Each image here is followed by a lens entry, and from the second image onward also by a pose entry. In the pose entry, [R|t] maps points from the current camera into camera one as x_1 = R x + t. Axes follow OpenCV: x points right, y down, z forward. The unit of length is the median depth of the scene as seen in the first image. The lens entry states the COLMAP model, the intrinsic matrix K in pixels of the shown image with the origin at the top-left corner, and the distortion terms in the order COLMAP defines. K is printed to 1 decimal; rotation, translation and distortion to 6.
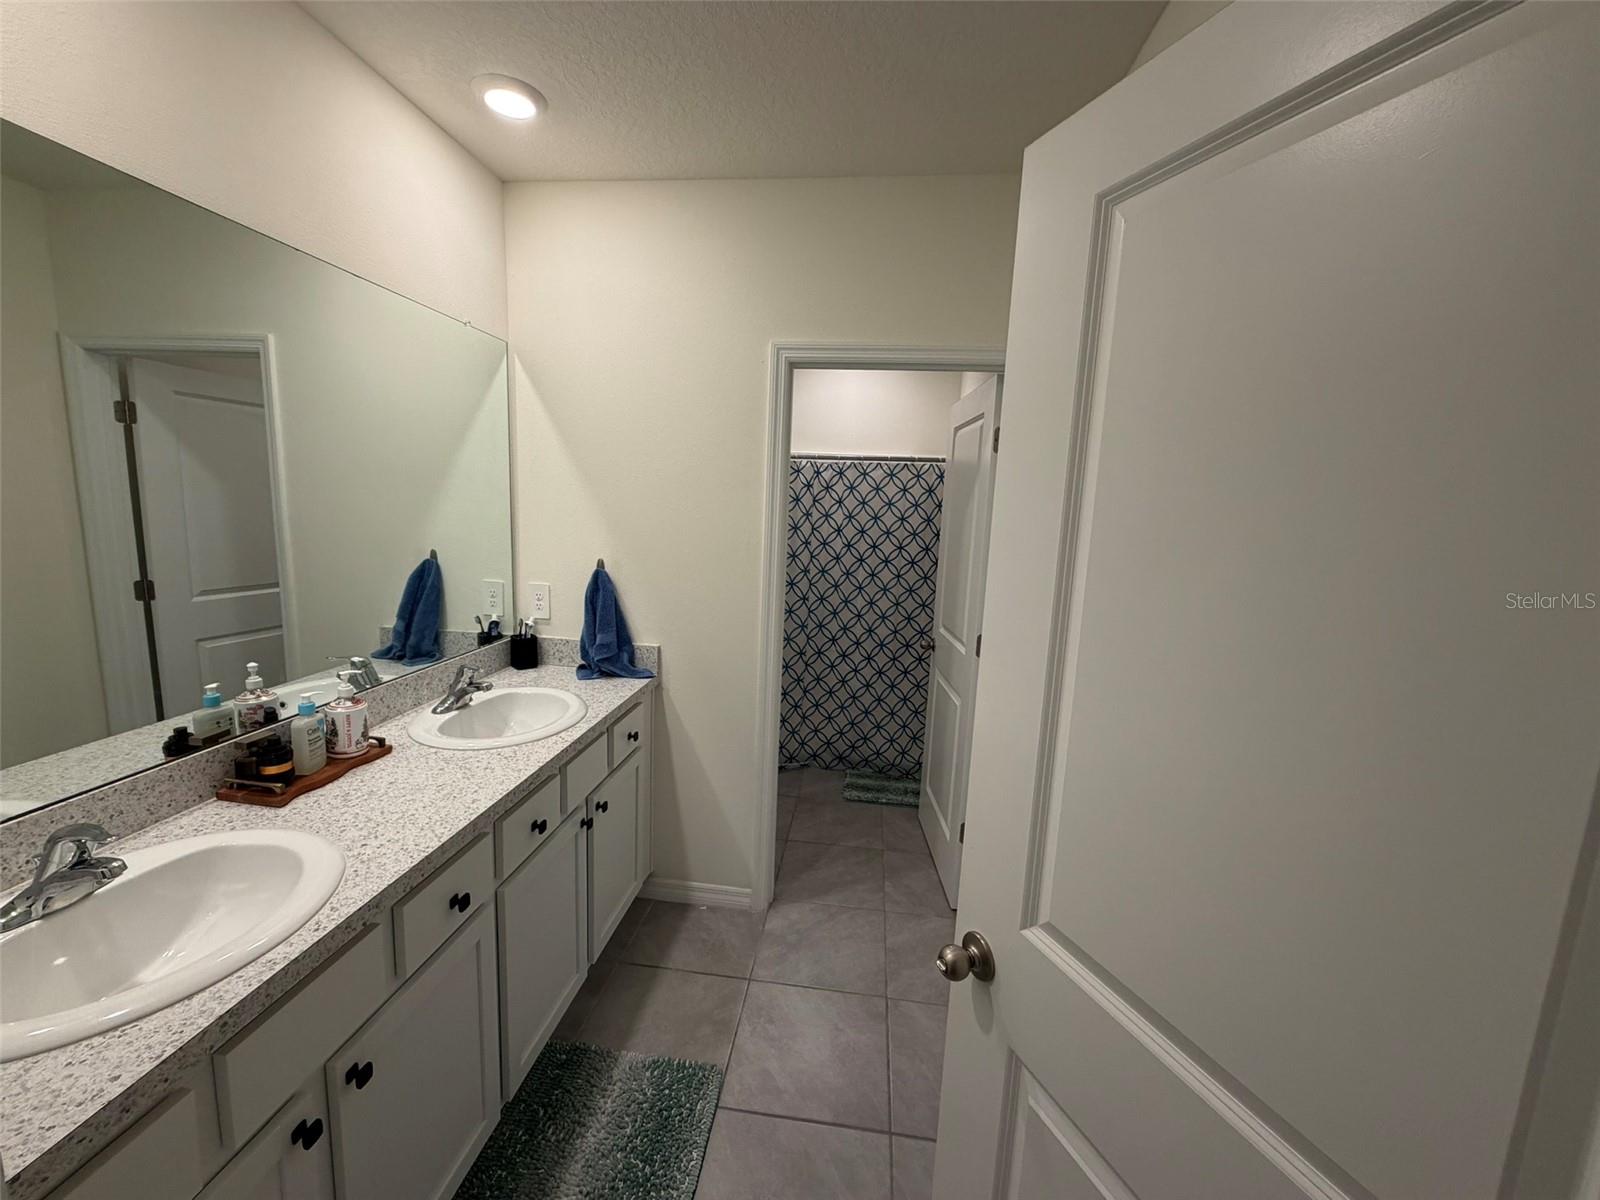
lens RADIAL K [[637.6, 0, 795.0], [0, 637.6, 598.2], [0, 0, 1]] dist [-0.000165, 0.000366]
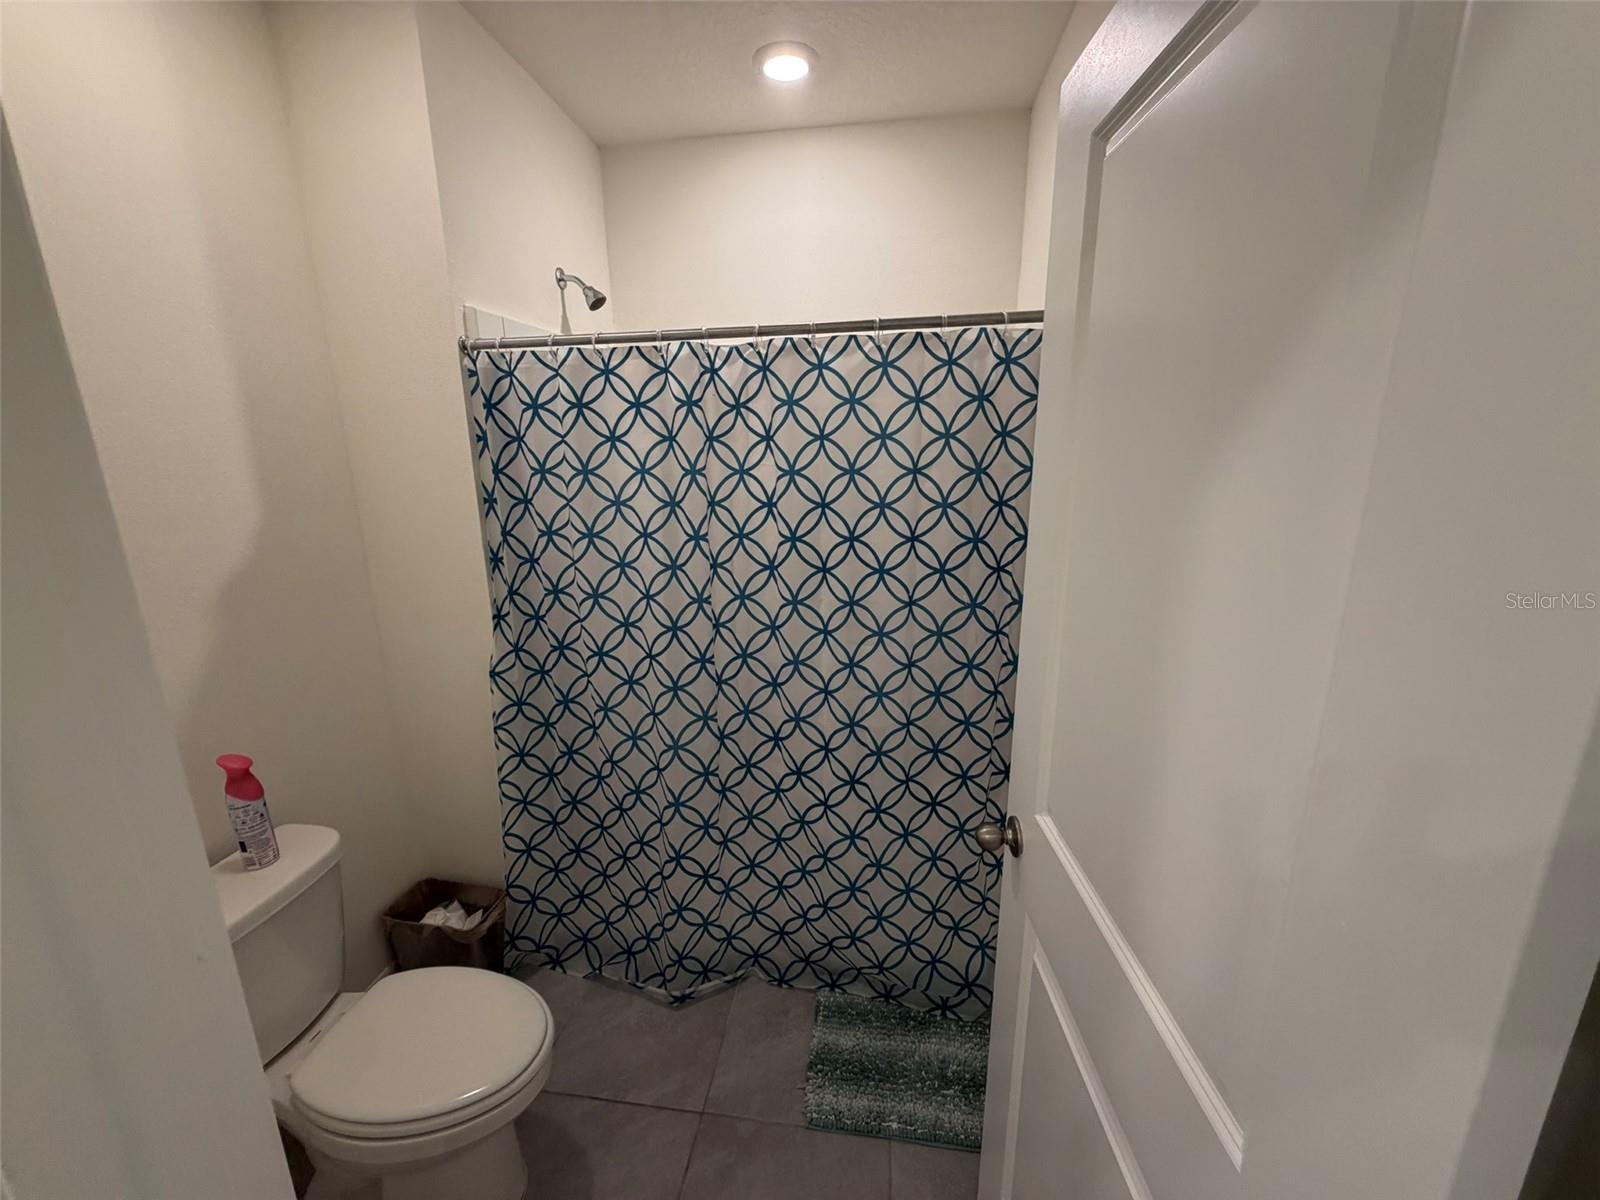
lens RADIAL K [[637.6, 0, 795.0], [0, 637.6, 598.2], [0, 0, 1]] dist [-0.000165, 0.000366]
pose [[0.998296, -0.049118, -0.031519, 0.097568], [0.051713, 0.994813, 0.087596, -0.080485], [0.027053, -0.089077, 0.995657, 0.564582]]
